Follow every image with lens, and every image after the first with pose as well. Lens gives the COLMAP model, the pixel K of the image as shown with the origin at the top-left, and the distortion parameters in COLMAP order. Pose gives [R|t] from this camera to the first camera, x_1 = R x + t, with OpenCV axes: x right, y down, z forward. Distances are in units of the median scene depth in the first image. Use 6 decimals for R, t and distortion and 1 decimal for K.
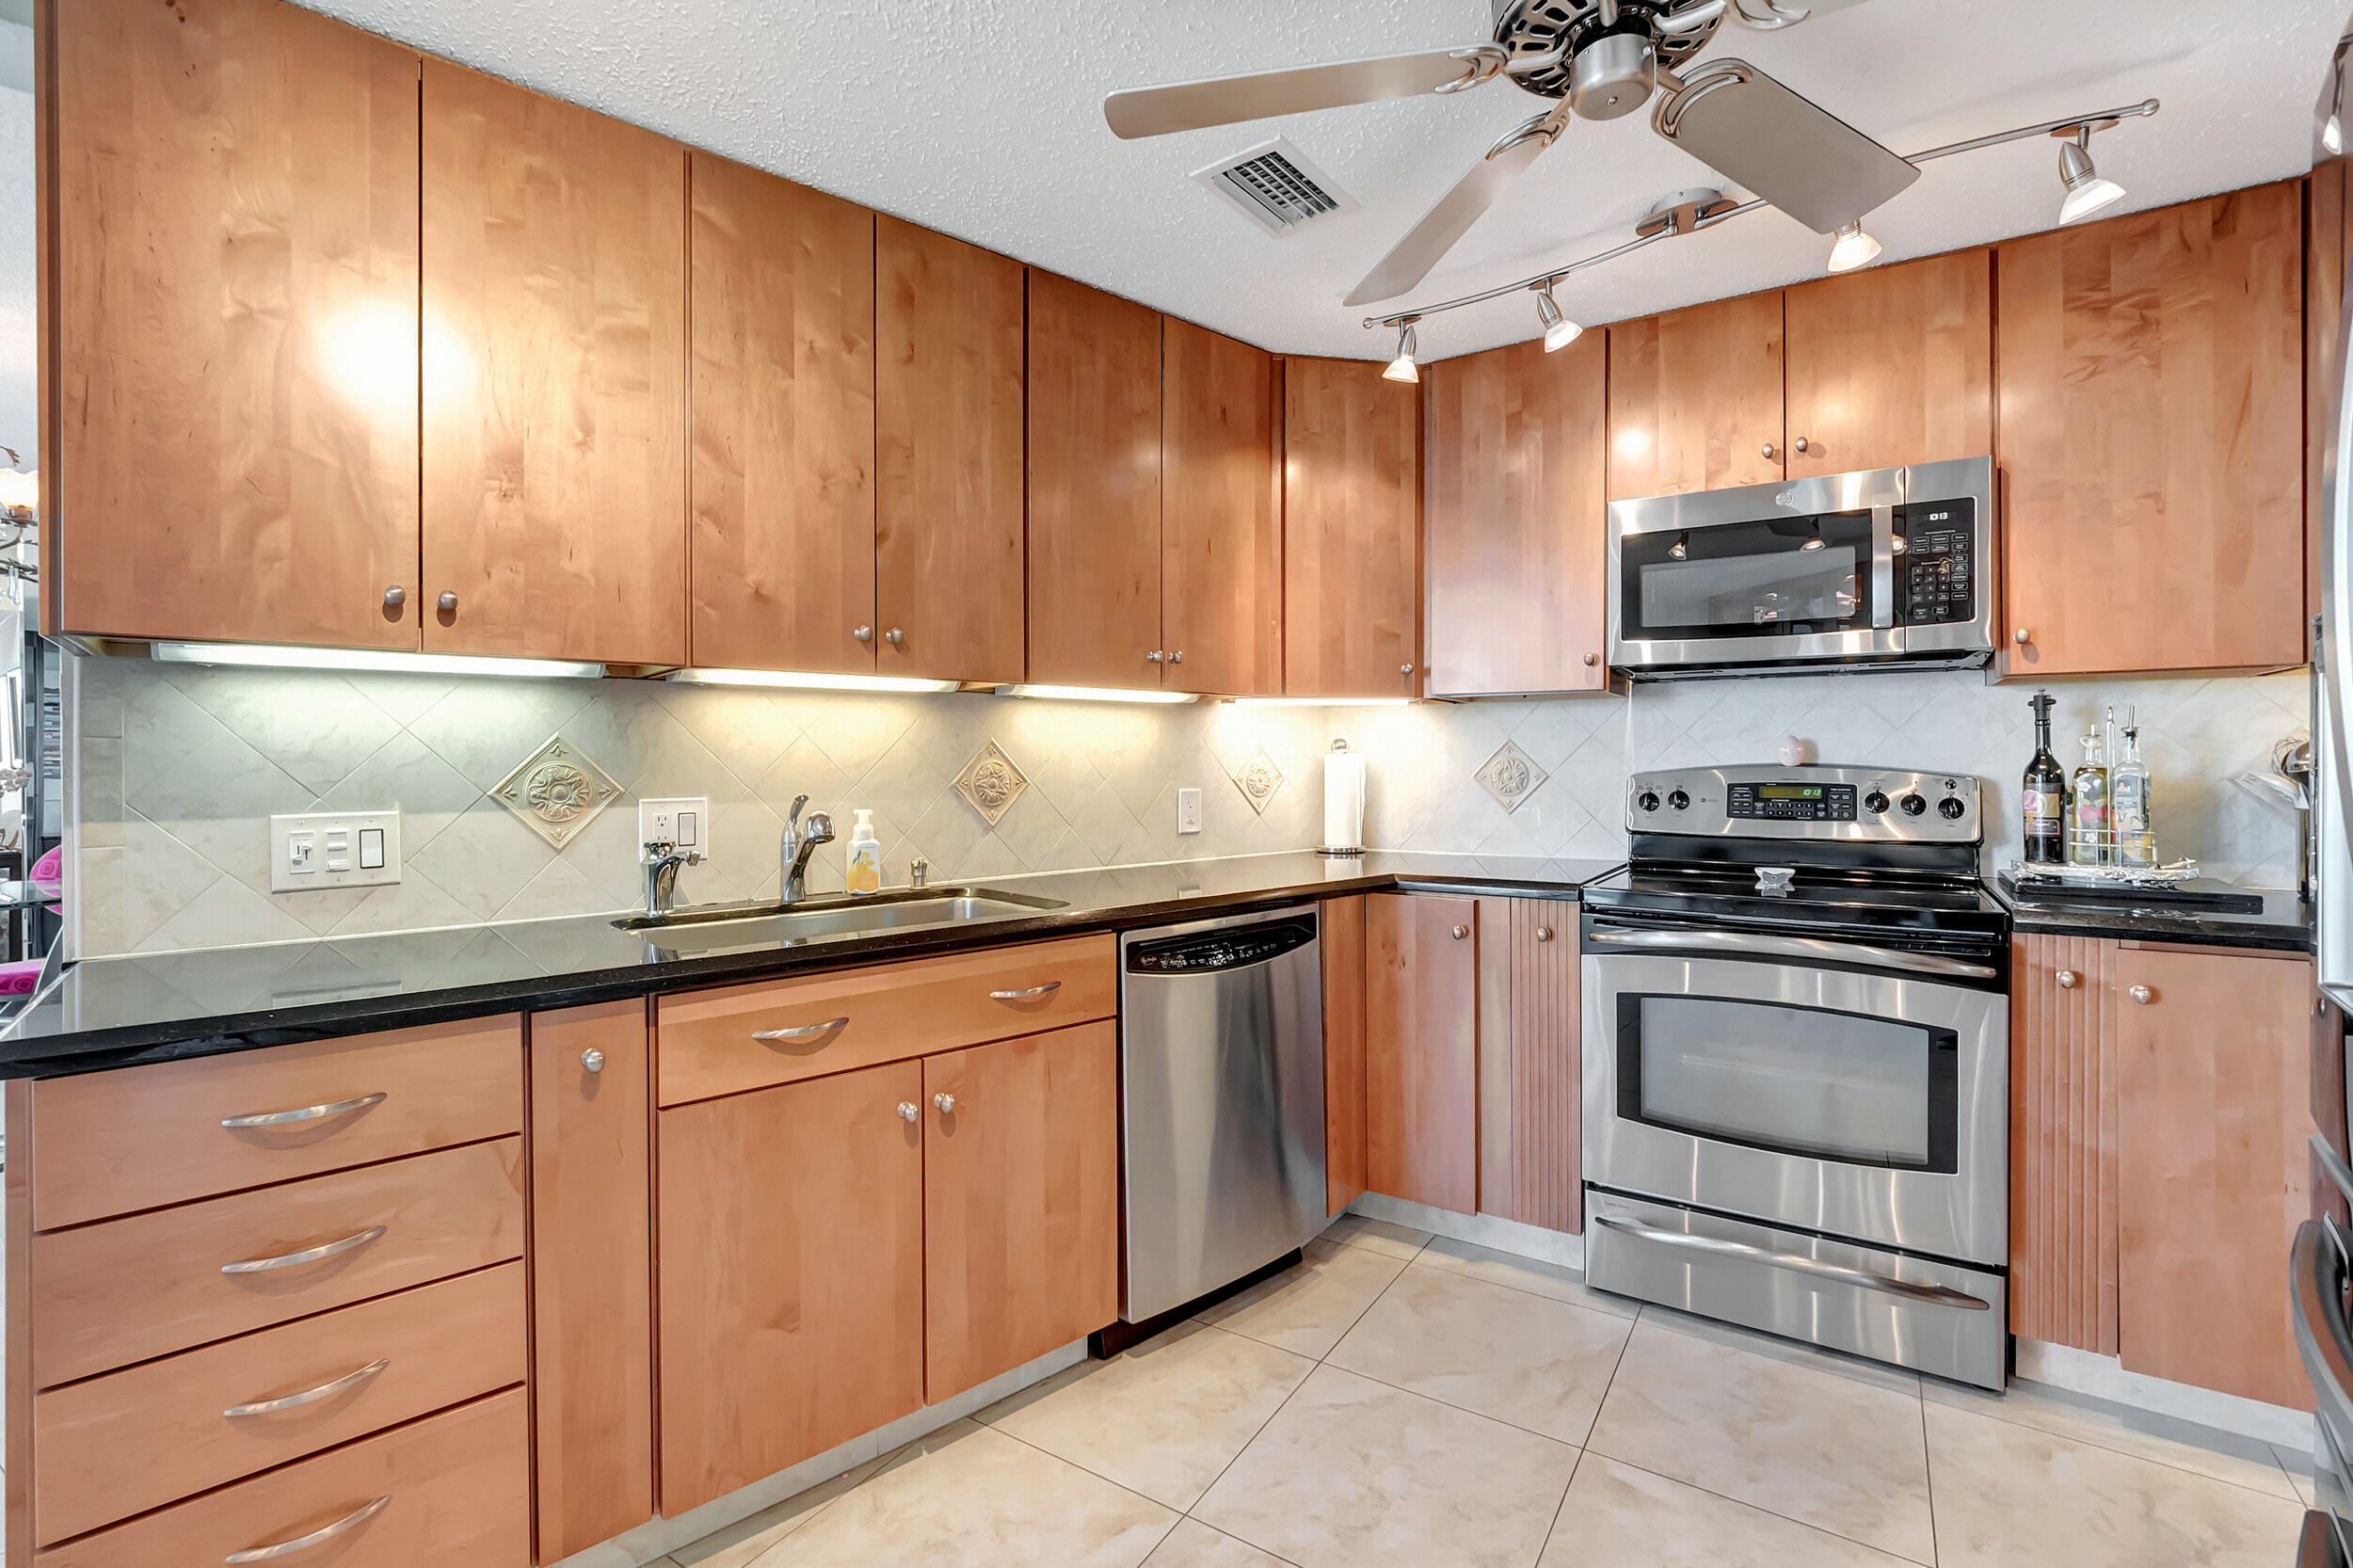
lens RADIAL K [[1068.1, 0, 1179.4], [0, 1068.1, 758.9], [0, 0, 1]] dist [-0.003895, -0.000326]
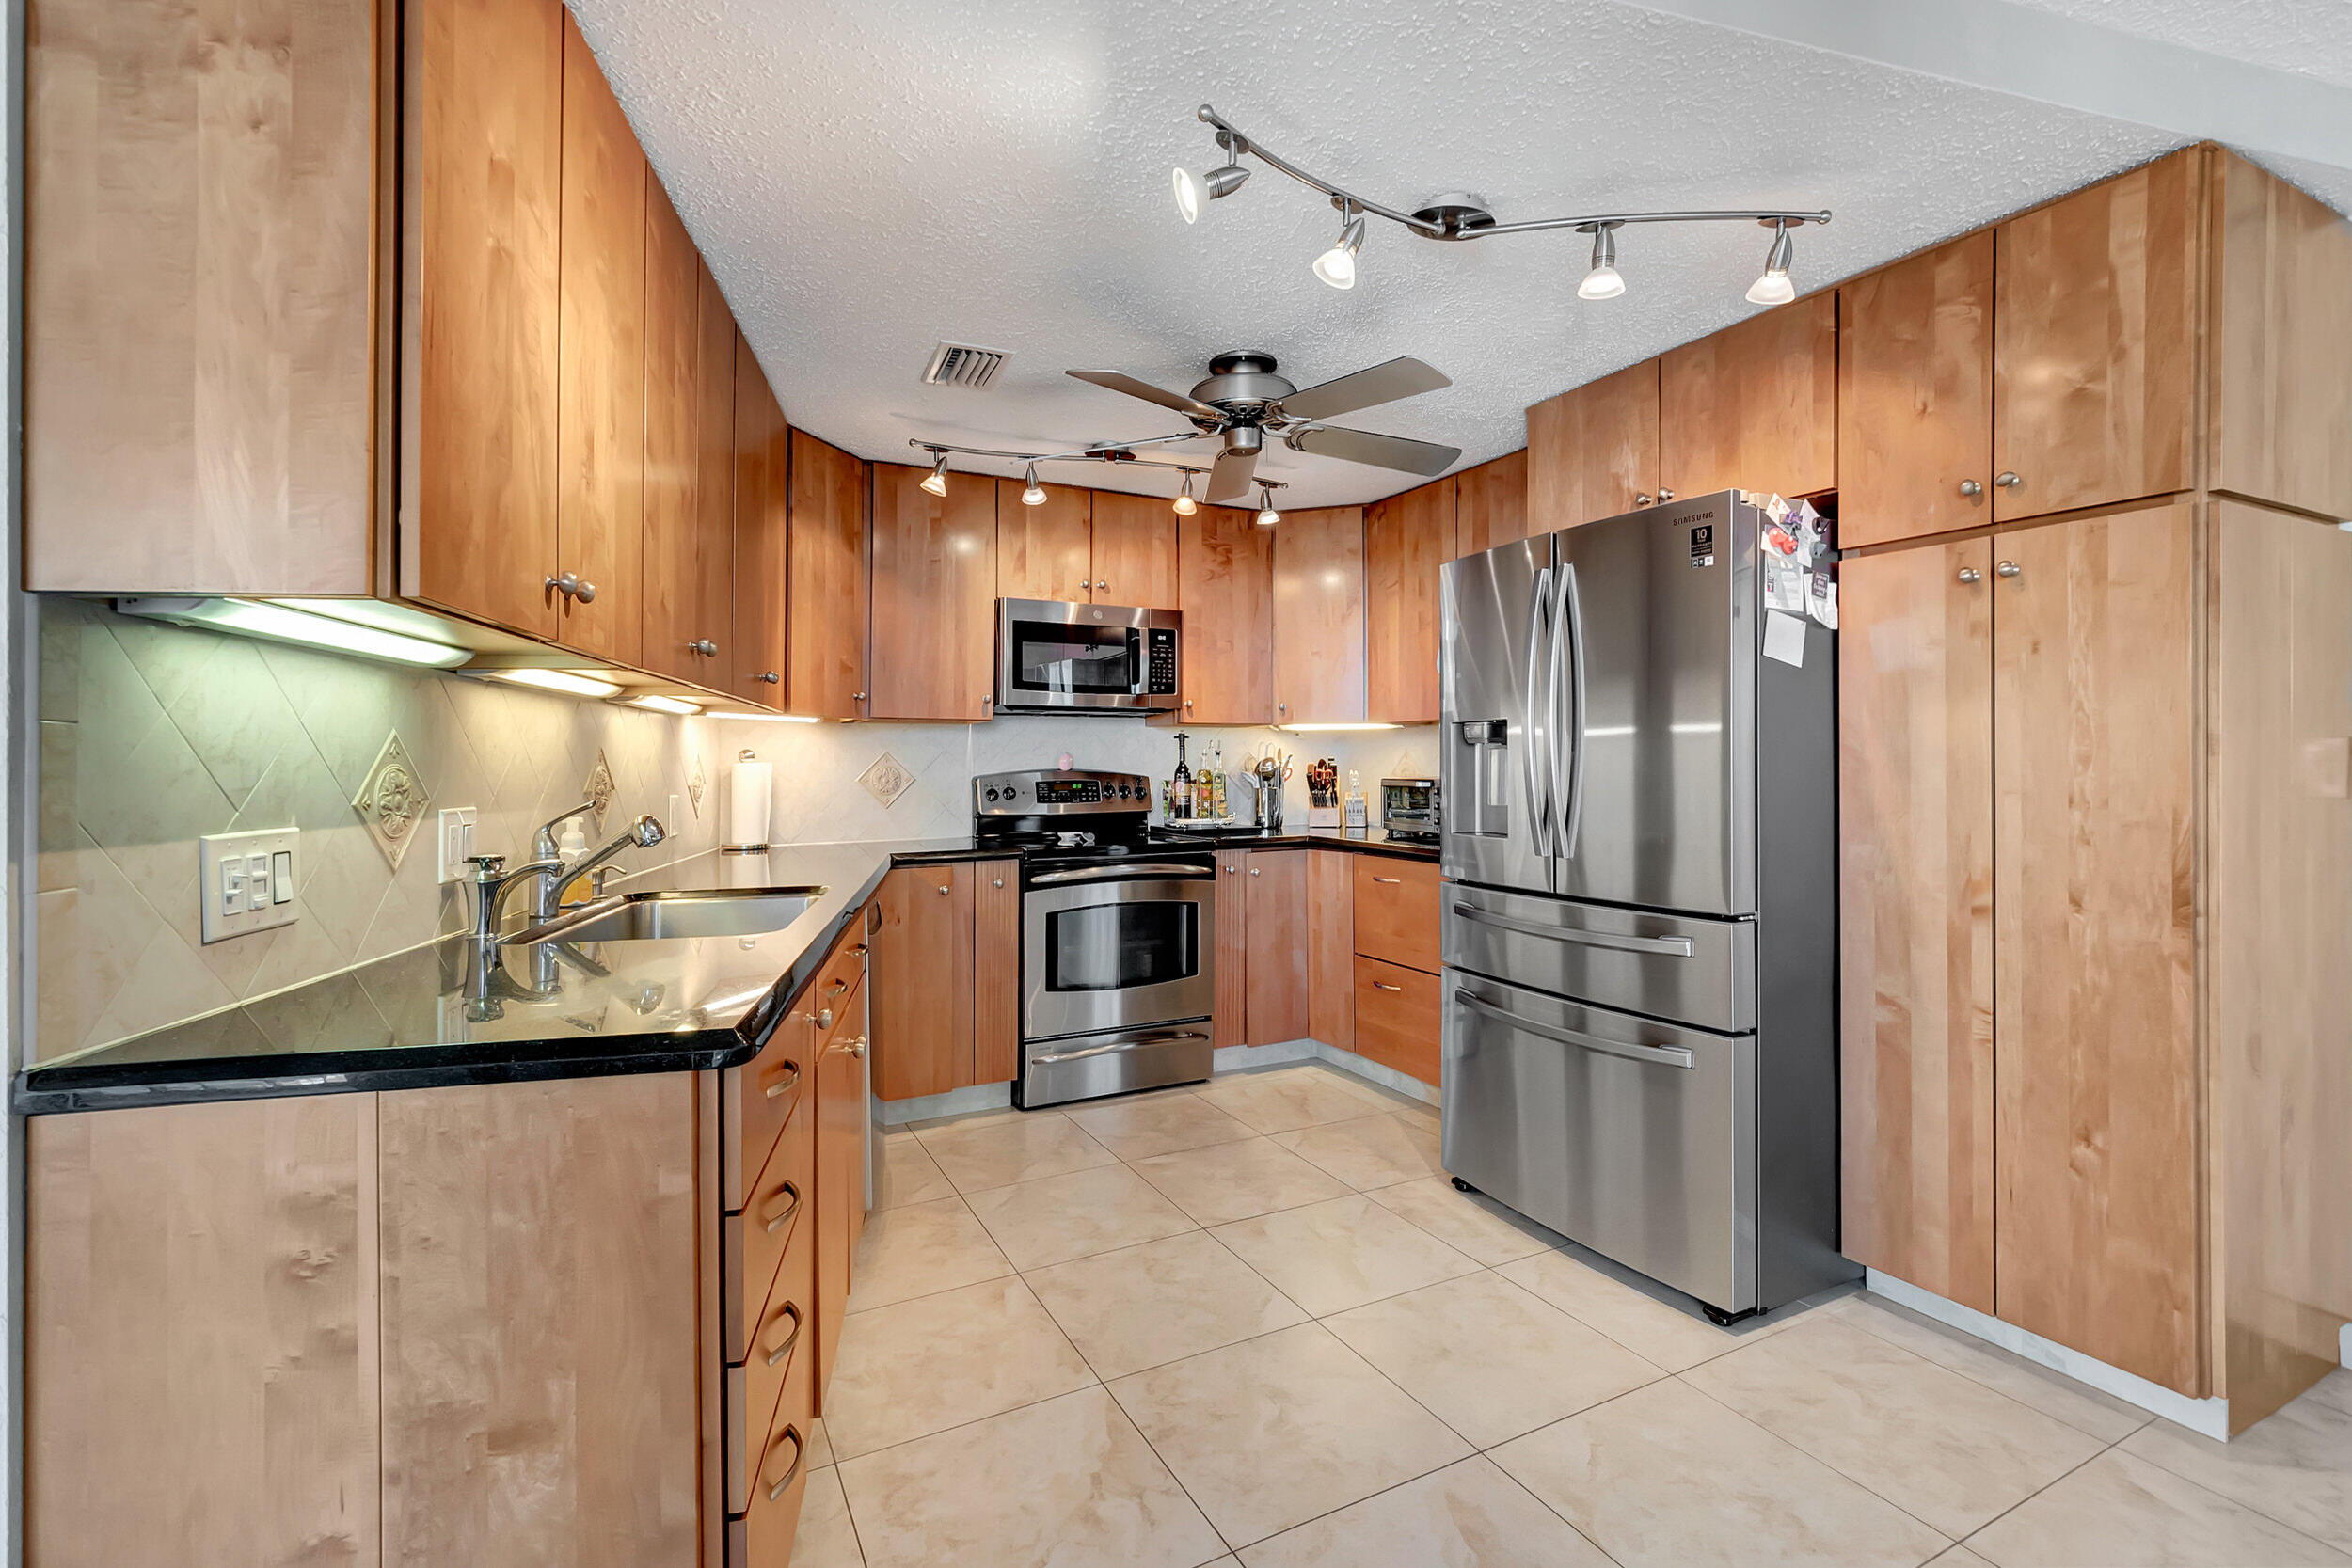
lens RADIAL K [[1052.5, 0, 1188.7], [0, 1052.5, 745.1], [0, 0, 1]] dist [0.000025, -0.000219]
pose [[0.482245, 0.018685, 0.875837, -0.950971], [0.006720, 0.999664, -0.025027, 0.011504], [-0.876010, 0.017955, 0.481958, 0.061740]]
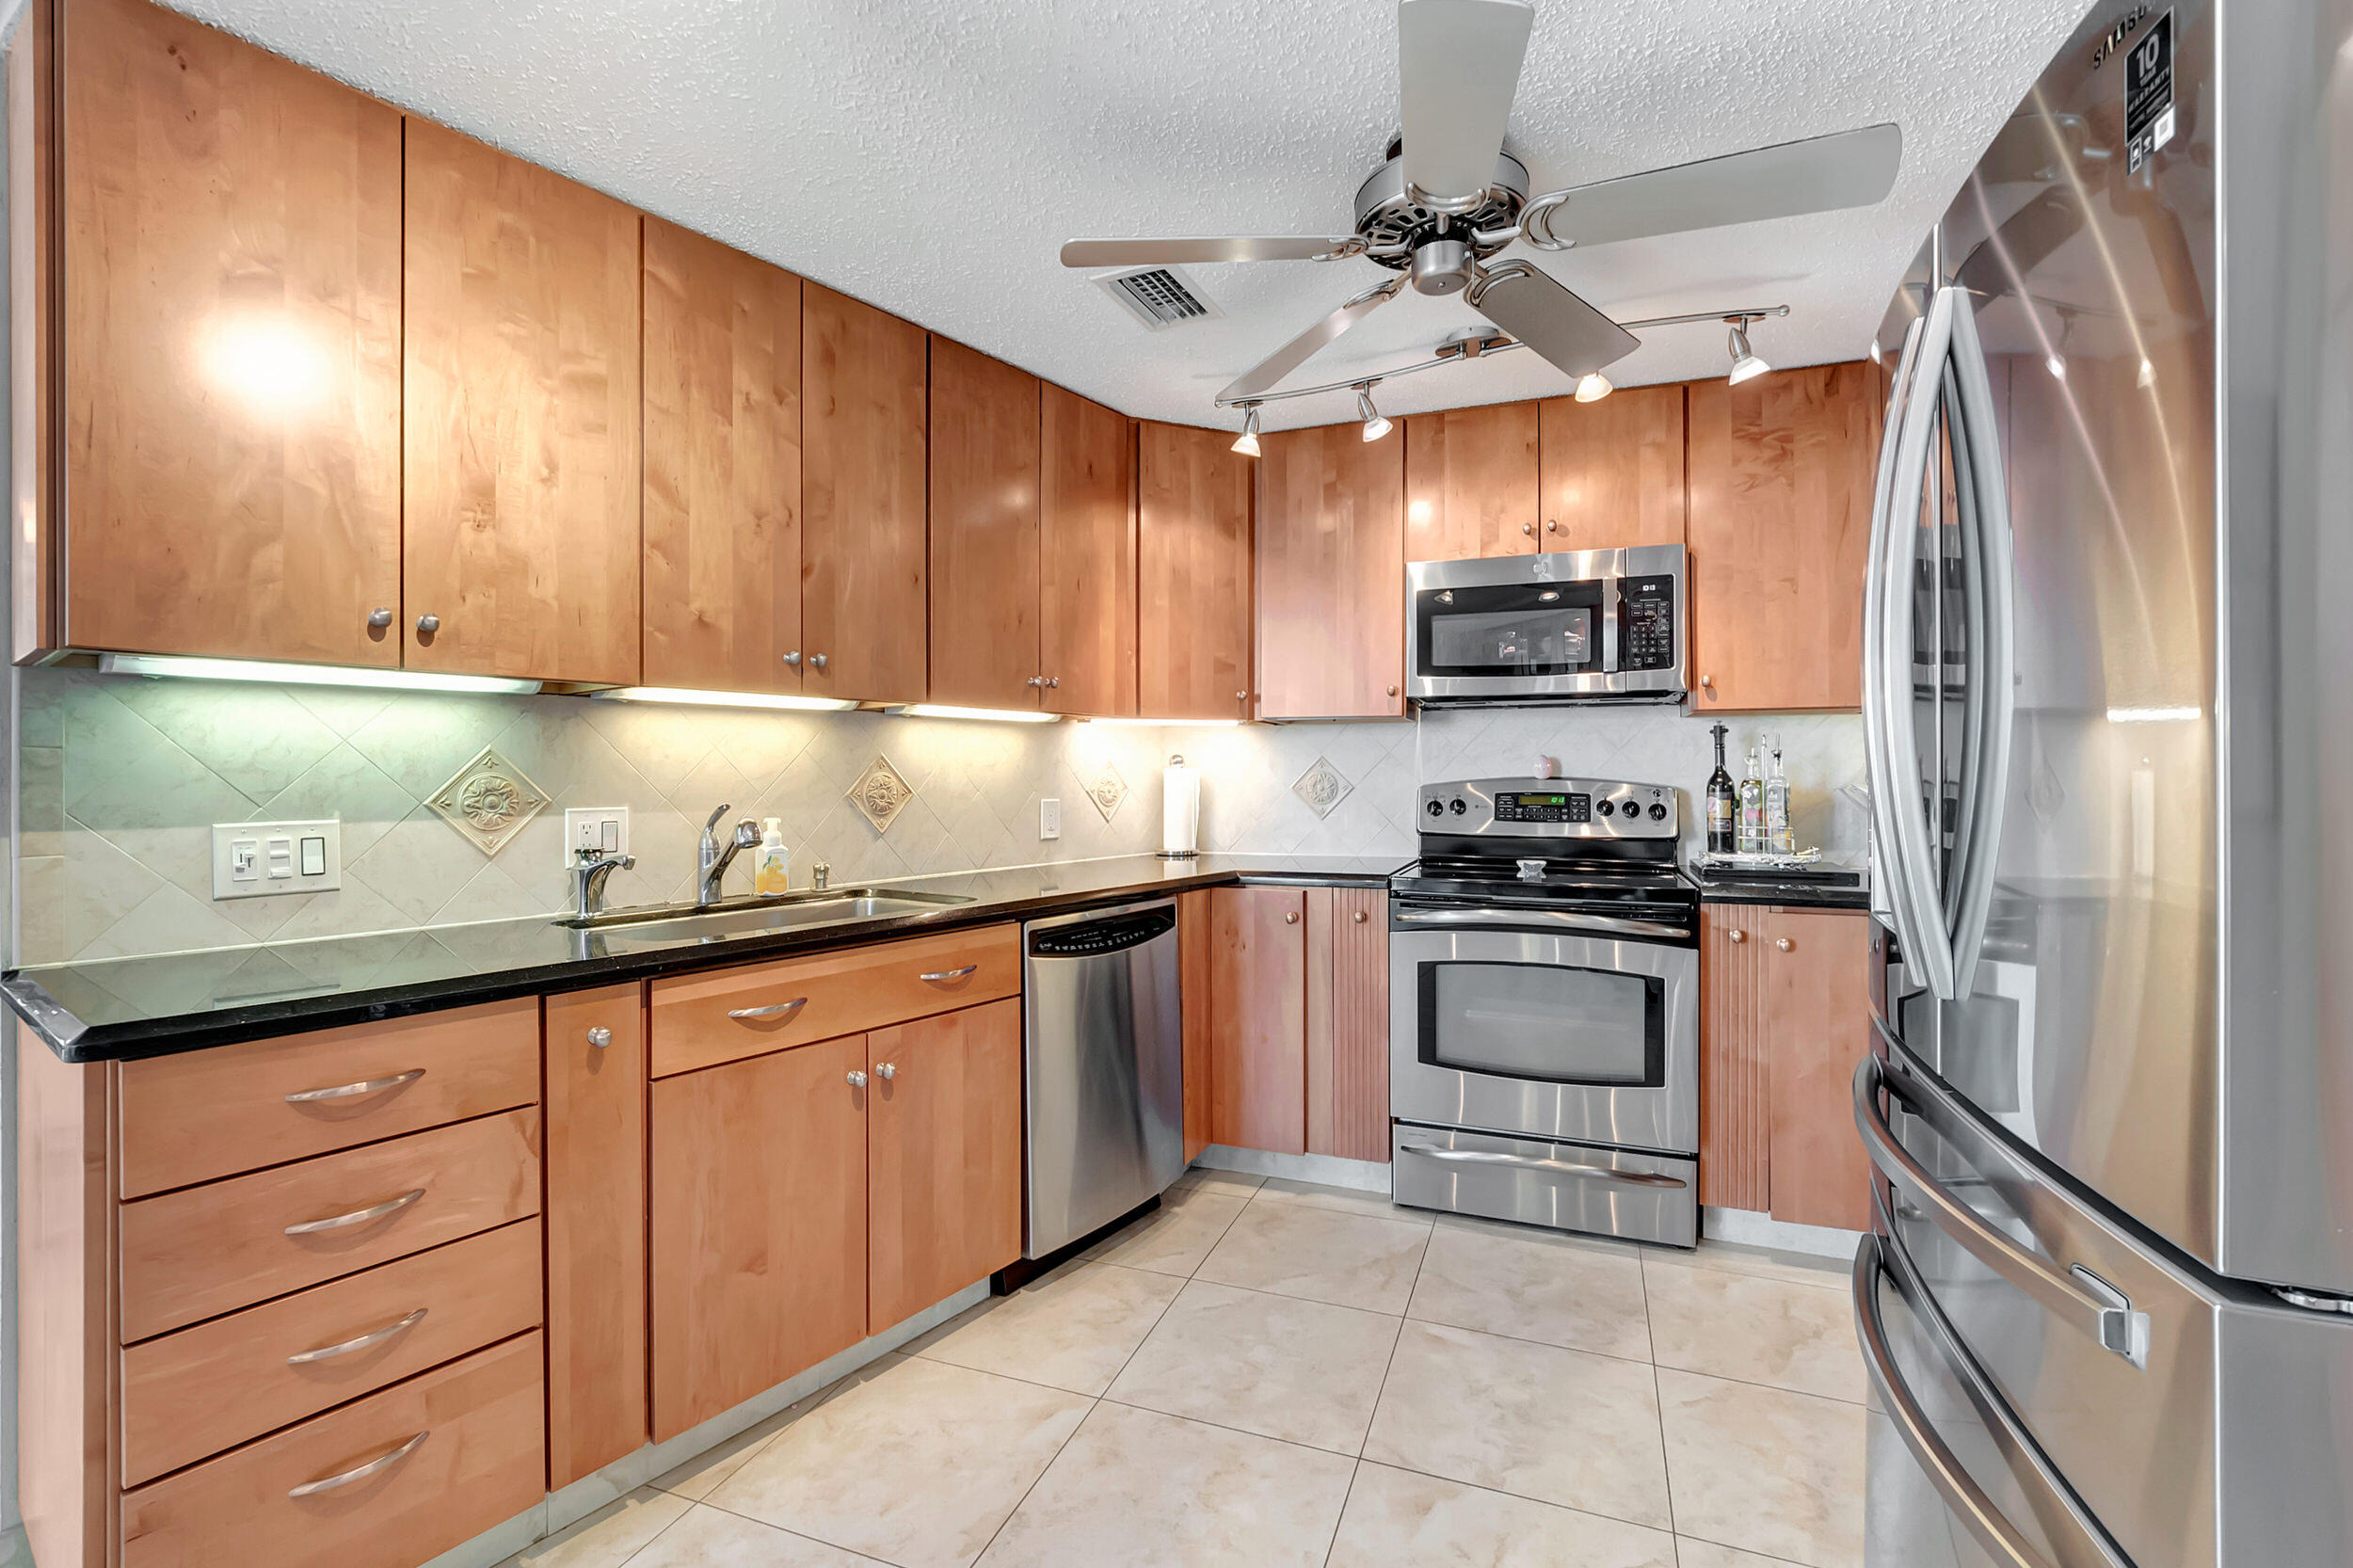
lens RADIAL K [[1060.8, 0, 1178.4], [0, 1060.8, 767.5], [0, 0, 1]] dist [-0.000788, -0.000265]
pose [[0.977737, 0.003096, 0.209809, -0.131163], [-0.001751, 0.999977, -0.006593, 0.002877], [-0.209825, 0.006079, 0.977720, -0.157852]]
